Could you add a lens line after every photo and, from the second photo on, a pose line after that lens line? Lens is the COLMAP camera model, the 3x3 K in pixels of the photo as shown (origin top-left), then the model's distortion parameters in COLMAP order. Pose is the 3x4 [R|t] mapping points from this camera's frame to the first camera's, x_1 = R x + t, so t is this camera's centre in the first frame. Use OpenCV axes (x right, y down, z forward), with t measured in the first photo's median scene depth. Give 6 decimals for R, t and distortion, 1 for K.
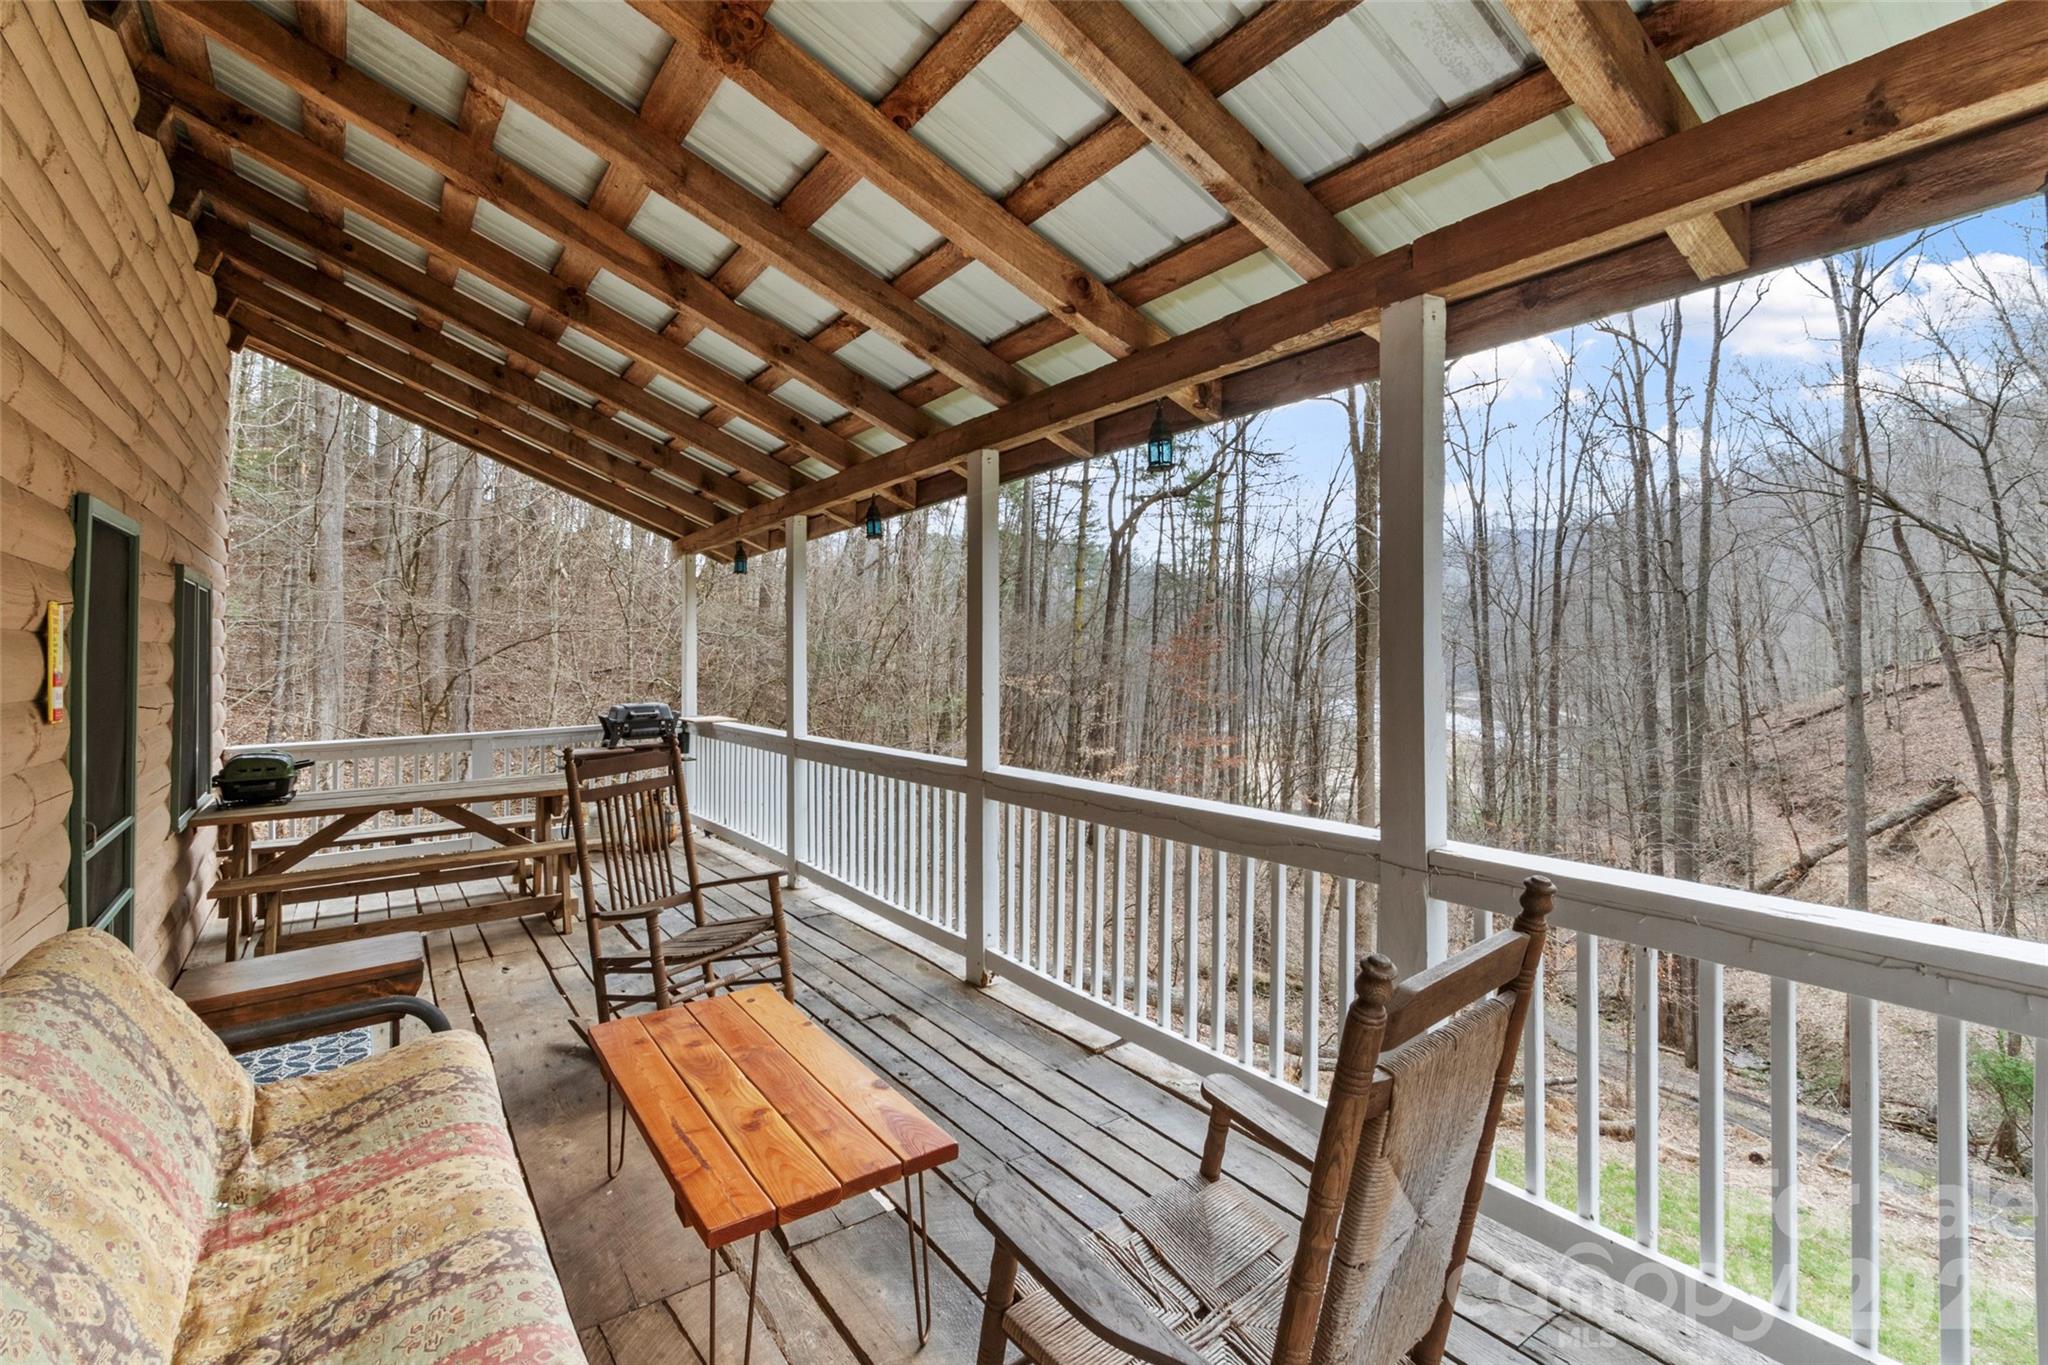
lens RADIAL K [[923.5, 0, 1053.5], [0, 923.5, 682.0], [0, 0, 1]] dist [-0.000558, 0.000180]
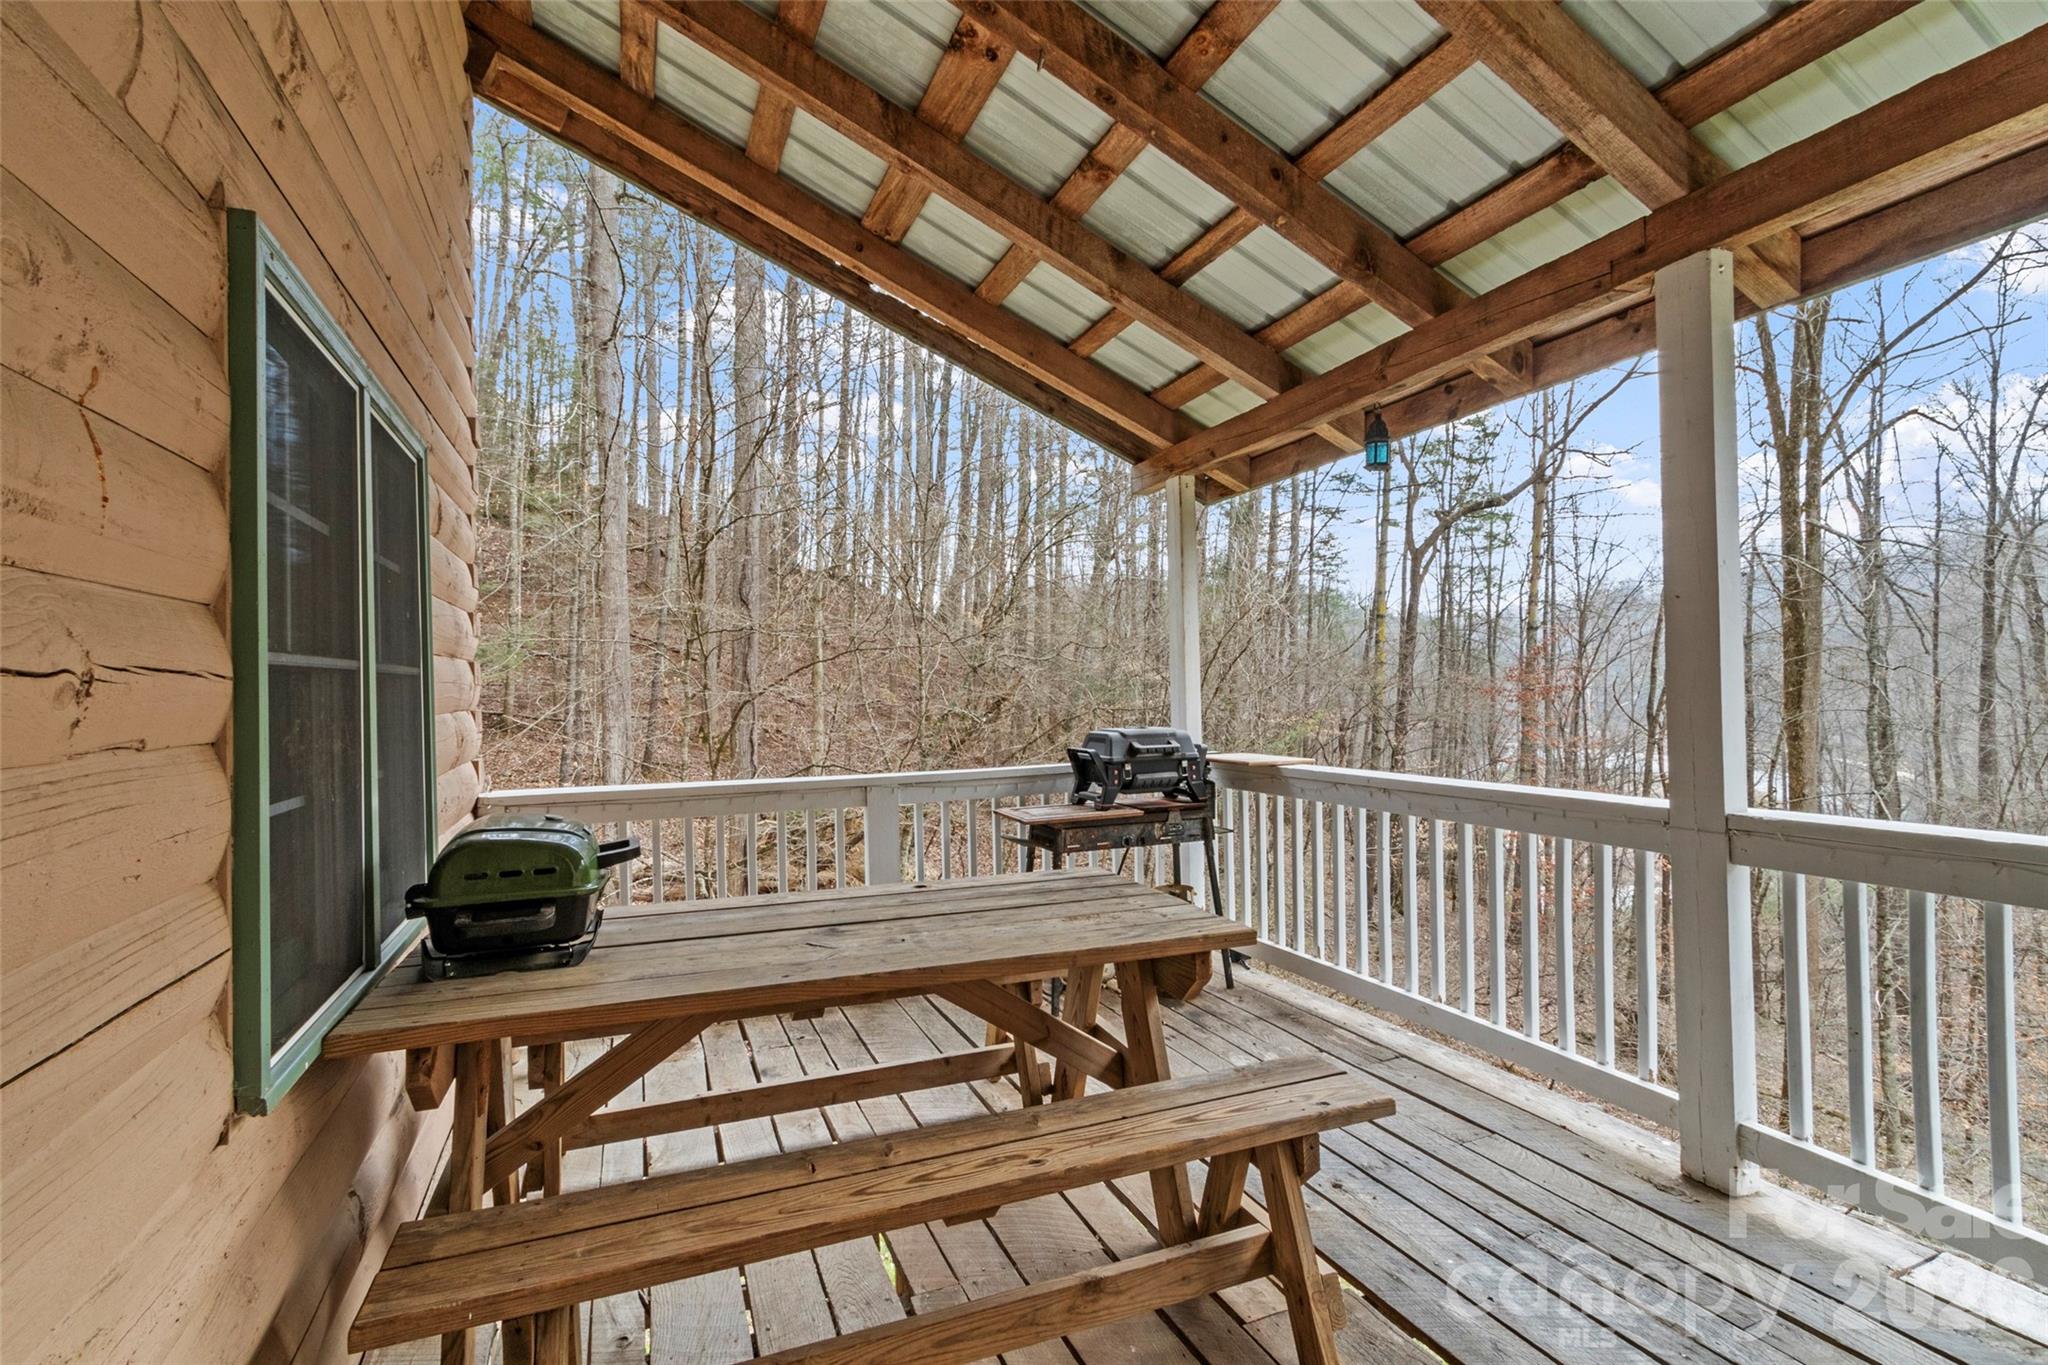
lens RADIAL K [[923.5, 0, 1053.5], [0, 923.5, 682.0], [0, 0, 1]] dist [-0.000558, 0.000180]
pose [[0.968170, -0.013026, -0.249953, -0.073987], [0.009357, 0.999830, -0.015861, 0.000900], [0.250117, 0.013018, 0.968128, 0.092140]]
